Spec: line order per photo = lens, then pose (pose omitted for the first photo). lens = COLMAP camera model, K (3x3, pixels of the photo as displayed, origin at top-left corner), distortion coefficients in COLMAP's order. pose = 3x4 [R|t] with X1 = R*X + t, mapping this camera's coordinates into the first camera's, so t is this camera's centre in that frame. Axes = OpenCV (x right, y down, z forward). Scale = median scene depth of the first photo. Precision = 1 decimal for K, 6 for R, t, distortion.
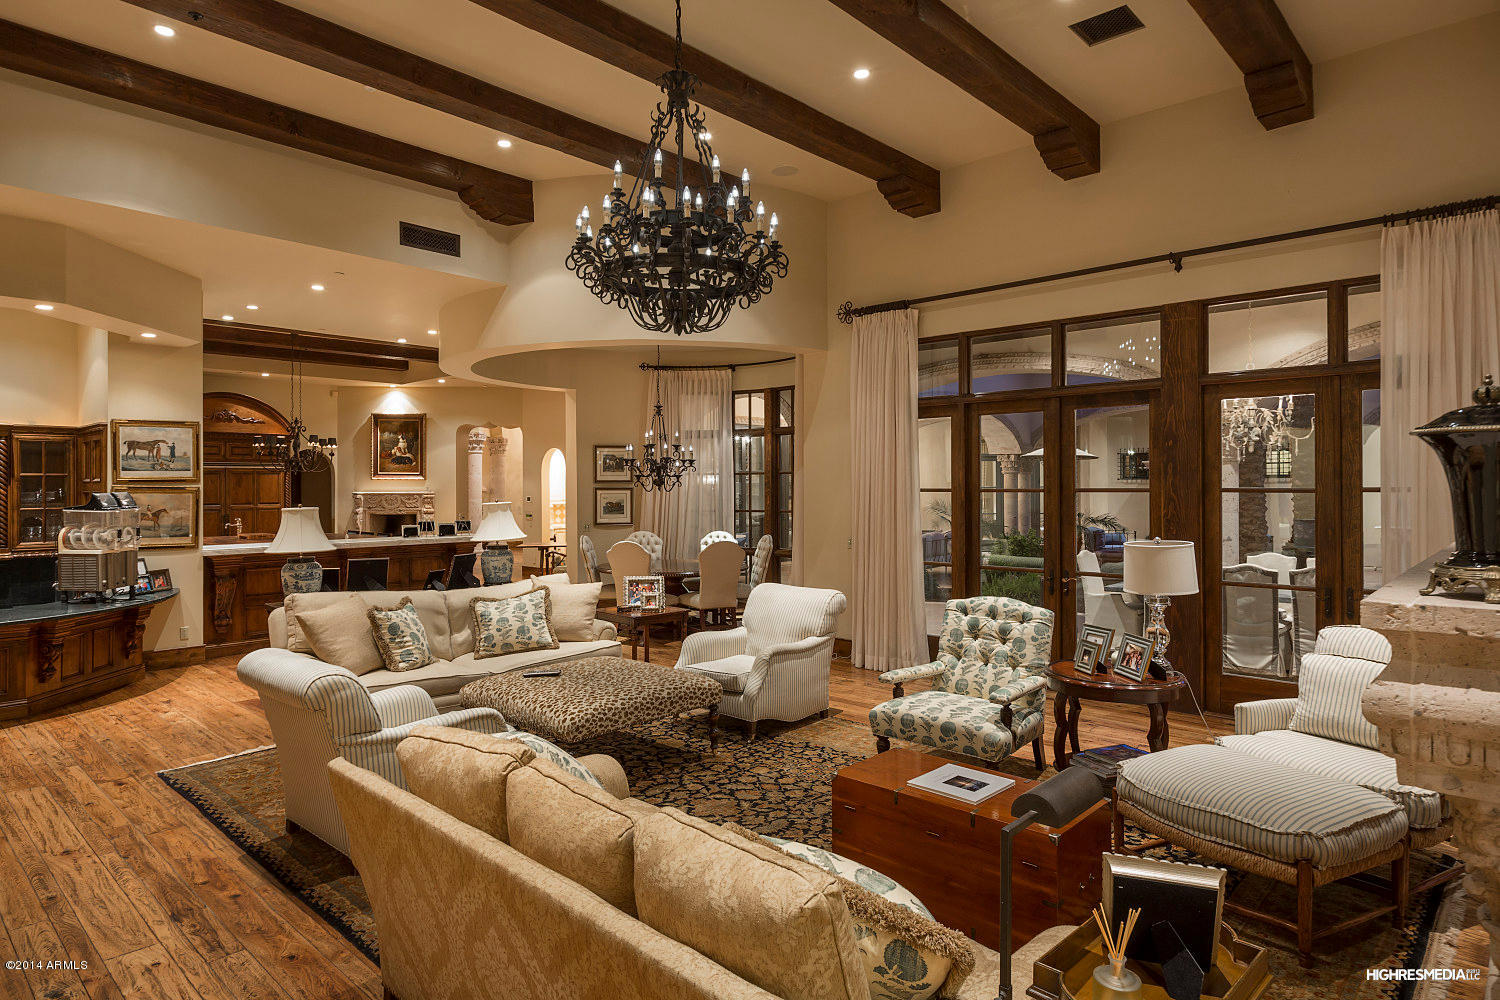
lens RADIAL K [[814.0, 0, 746.2], [0, 814.0, 494.6], [0, 0, 1]] dist [0.005846, 0.001047]
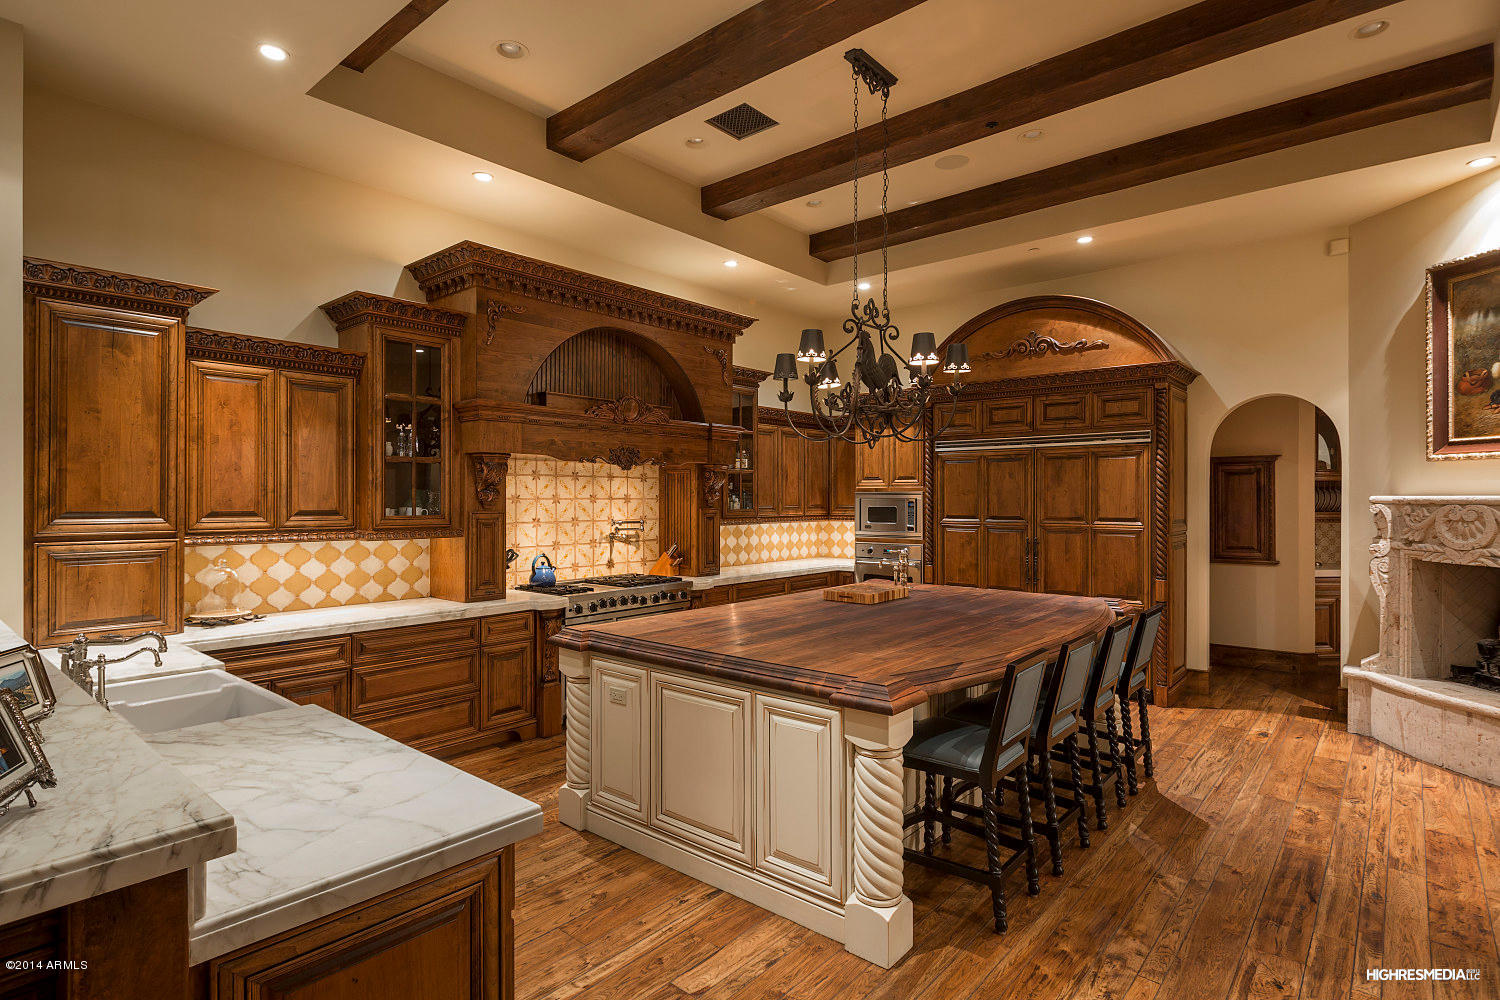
lens RADIAL K [[767.6, 0, 751.1], [0, 767.6, 494.9], [0, 0, 1]] dist [-0.002982, -0.000633]
pose [[0.028227, -0.000490, -0.999601, -0.158265], [-0.008430, 0.999964, -0.000728, -0.001460], [0.999566, 0.008447, 0.028222, 0.773294]]
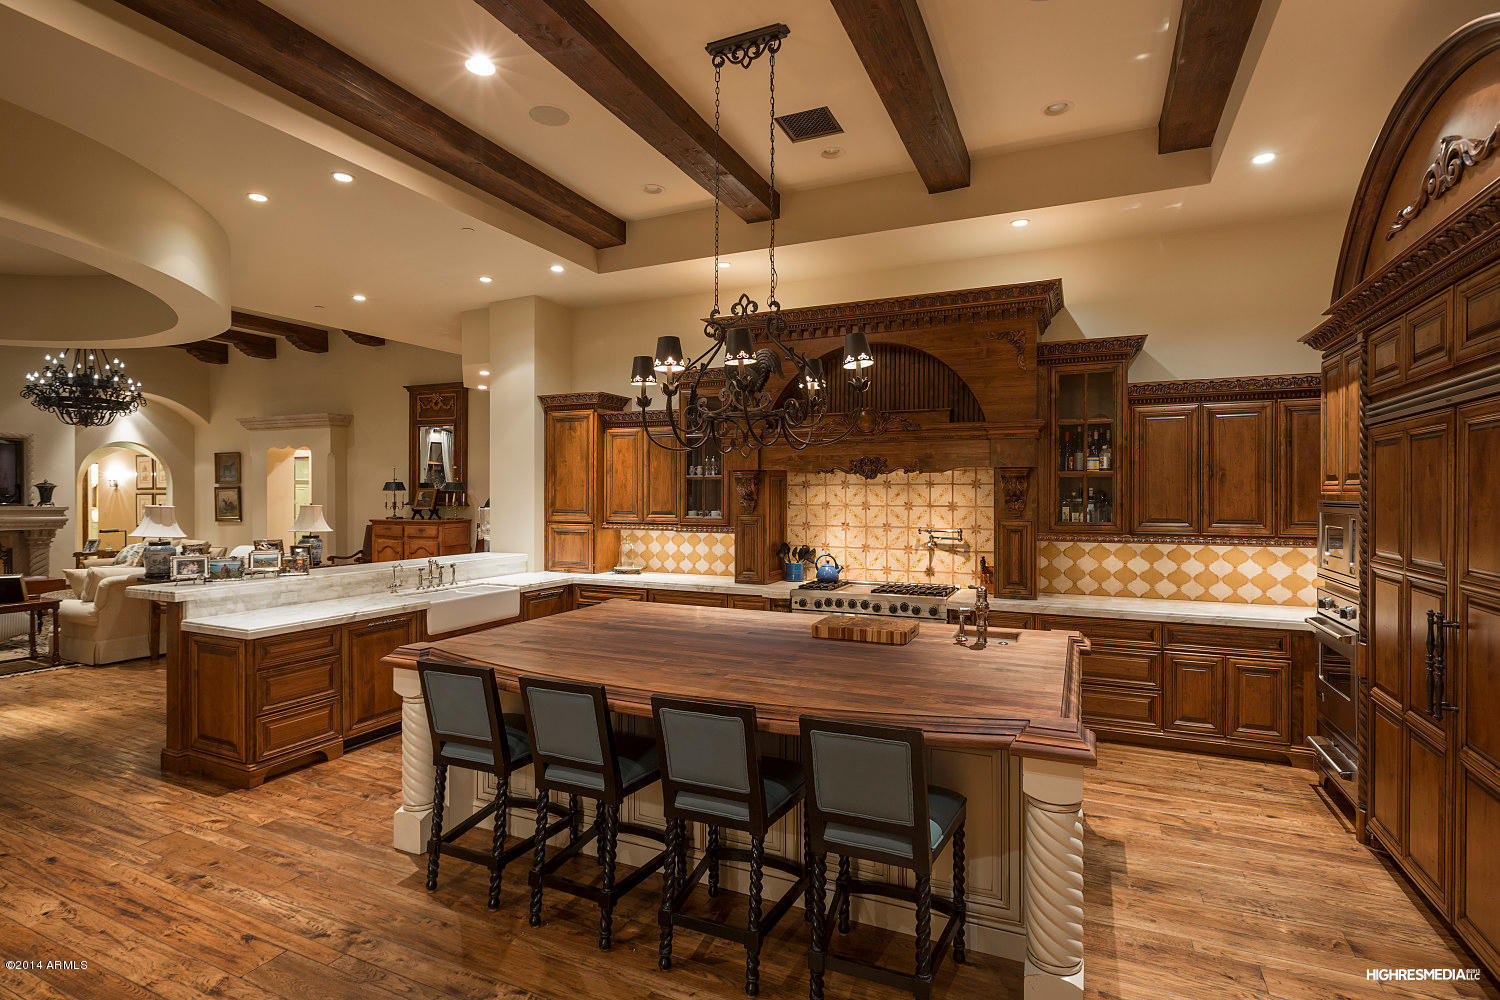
lens RADIAL K [[744.3, 0, 747.7], [0, 744.3, 499.6], [0, 0, 1]] dist [0.000195, 0.000000]
pose [[-0.954818, 0.002081, -0.297184, -0.516718], [-0.002453, 0.999886, 0.014883, -0.013497], [0.297181, 0.014939, -0.954704, 1.275858]]
